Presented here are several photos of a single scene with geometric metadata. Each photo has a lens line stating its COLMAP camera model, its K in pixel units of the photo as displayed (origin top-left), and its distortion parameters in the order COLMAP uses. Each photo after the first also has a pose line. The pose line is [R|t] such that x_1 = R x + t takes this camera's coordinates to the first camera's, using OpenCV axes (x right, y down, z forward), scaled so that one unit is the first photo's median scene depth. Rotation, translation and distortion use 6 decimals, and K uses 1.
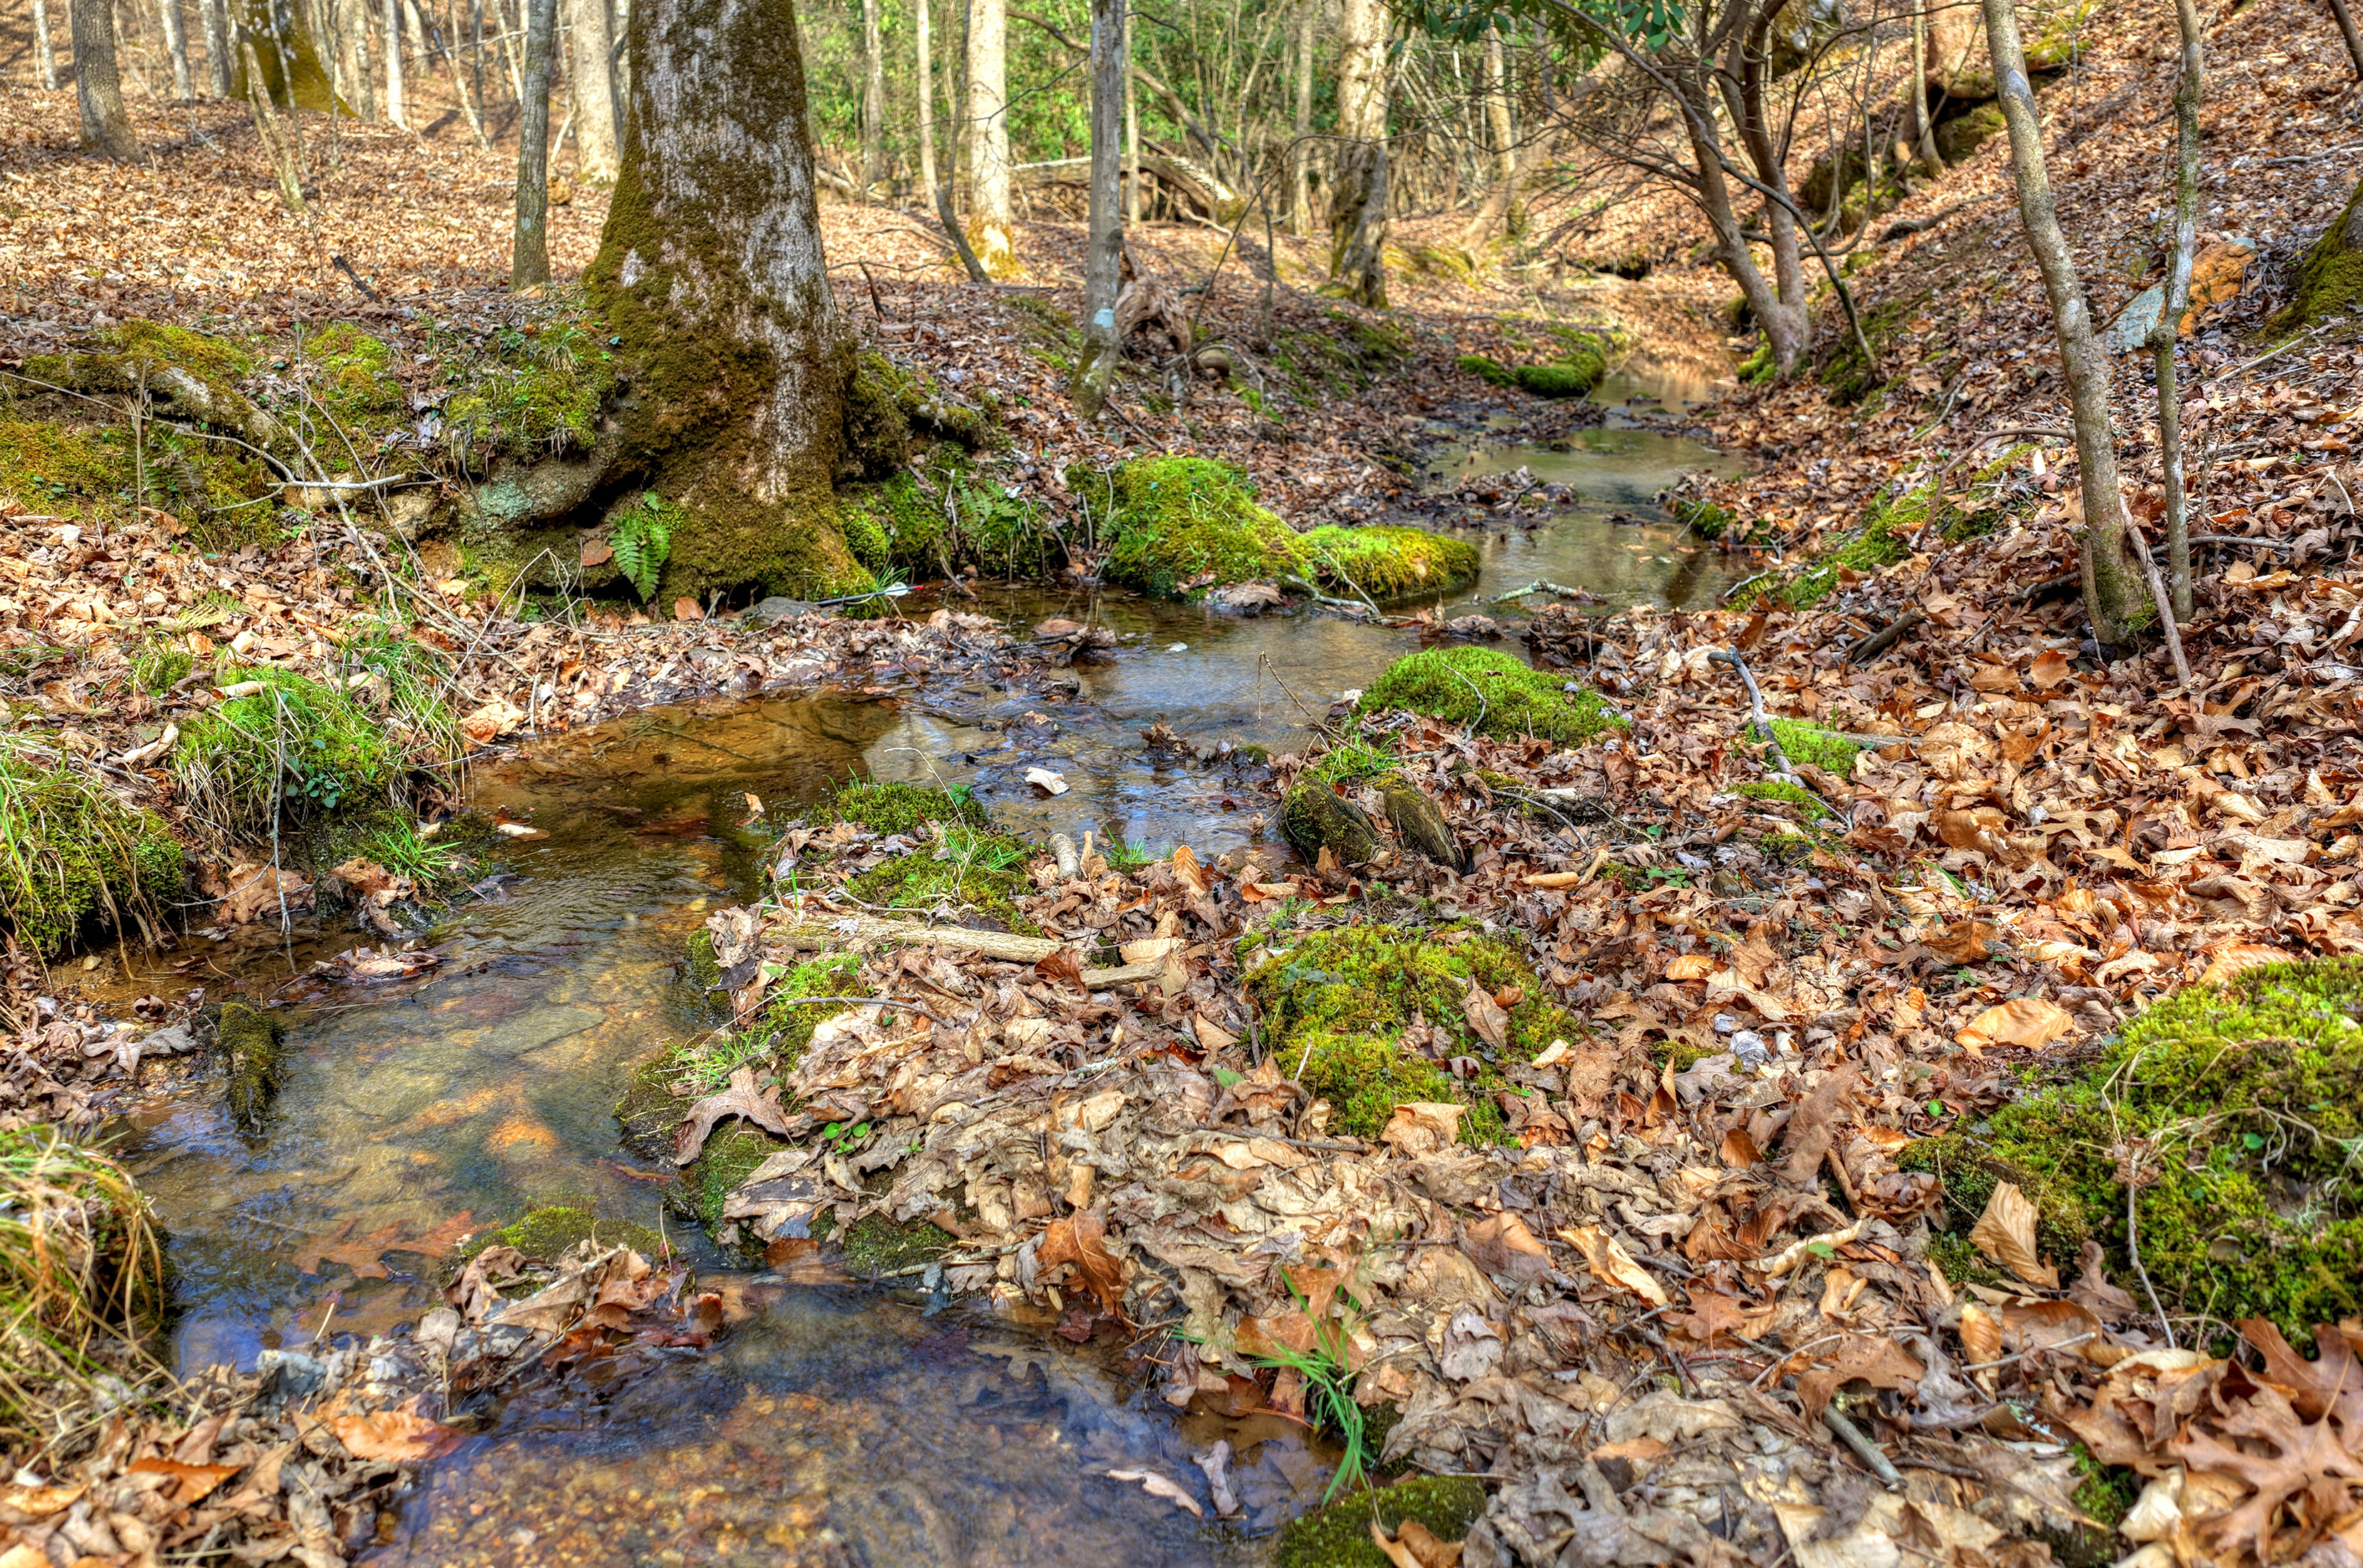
lens RADIAL K [[1961.7, 0, 1181.5], [0, 1961.7, 784.0], [0, 0, 1]] dist [-0.012919, 0.018109]
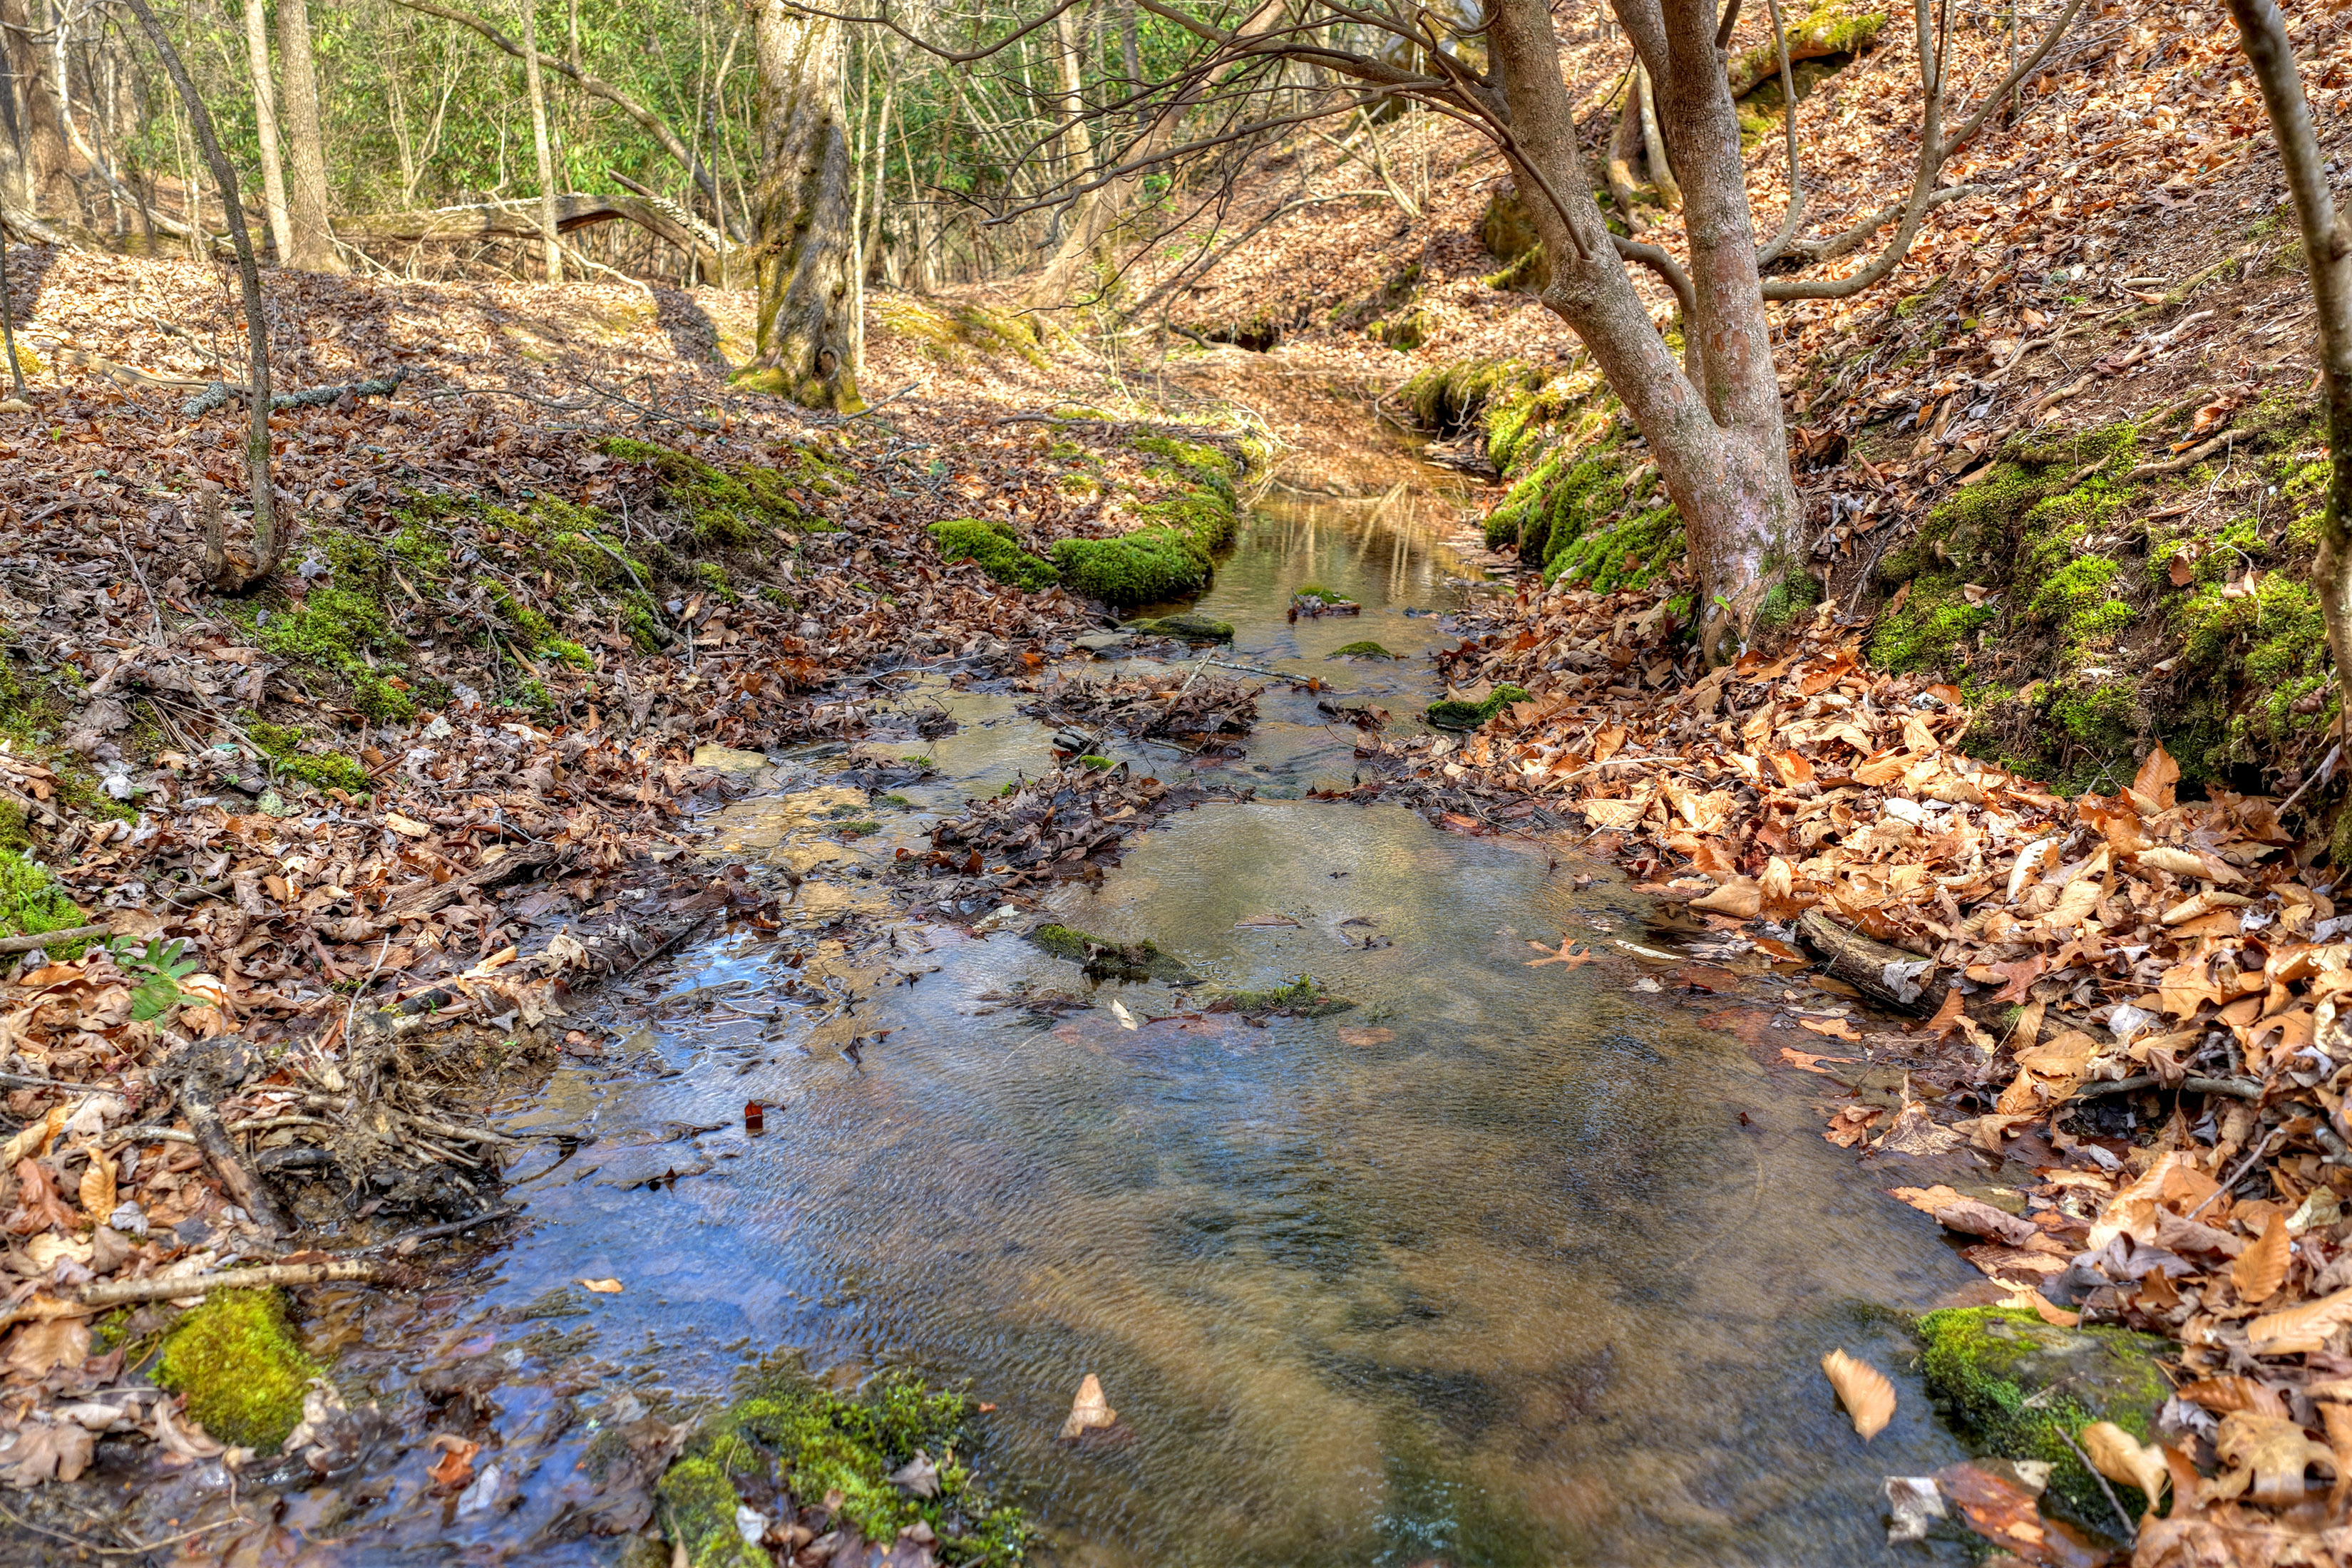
lens RADIAL K [[1901.4, 0, 1018.2], [0, 1901.4, 741.2], [0, 0, 1]] dist [-0.006585, 0.005560]
pose [[0.994464, -0.031665, 0.100196, 0.290408], [0.036547, 0.998213, -0.047273, -0.364379], [-0.098520, 0.050673, 0.993844, 1.388318]]
